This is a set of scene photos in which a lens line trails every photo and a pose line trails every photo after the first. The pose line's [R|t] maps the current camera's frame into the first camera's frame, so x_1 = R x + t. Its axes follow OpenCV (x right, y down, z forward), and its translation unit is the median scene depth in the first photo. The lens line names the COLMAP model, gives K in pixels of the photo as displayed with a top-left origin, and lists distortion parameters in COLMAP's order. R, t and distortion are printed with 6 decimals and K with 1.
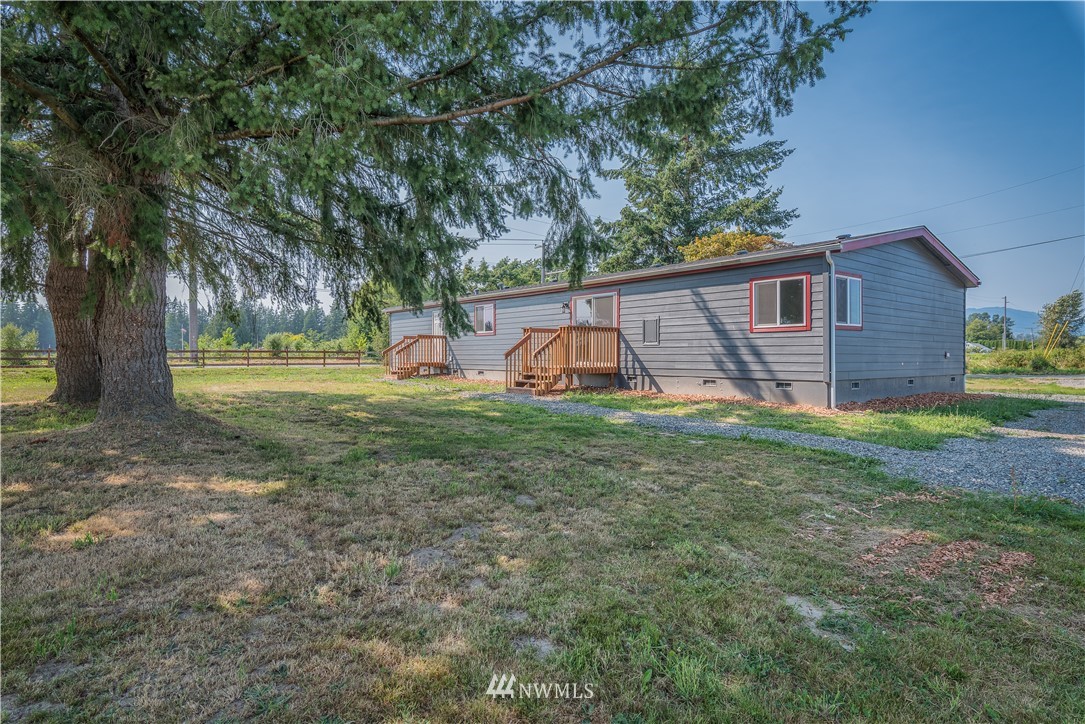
lens RADIAL K [[572.0, 0, 542.5], [0, 572.0, 362.0], [0, 0, 1]] dist [0.001803, 0.000317]
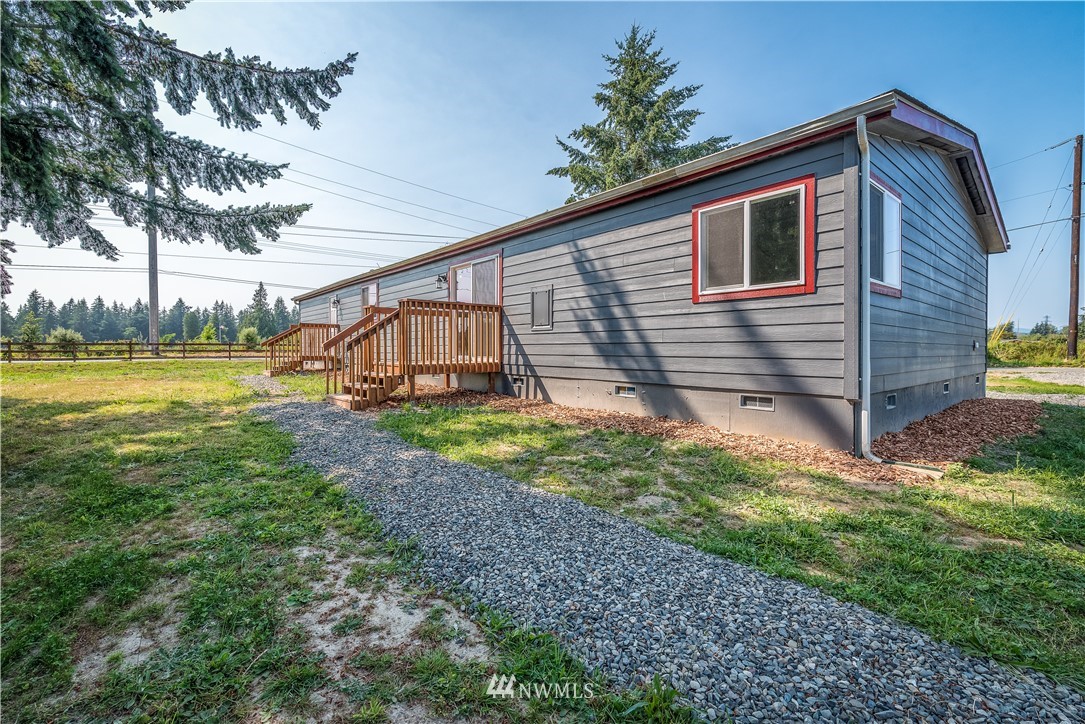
lens RADIAL K [[476.7, 0, 522.4], [0, 476.7, 357.6], [0, 0, 1]] dist [-0.002109, -0.000182]
pose [[1.000000, -0.000549, -0.000700, 0.164898], [0.000554, 0.999973, 0.007319, -0.001922], [0.000696, -0.007320, 0.999973, 0.448134]]
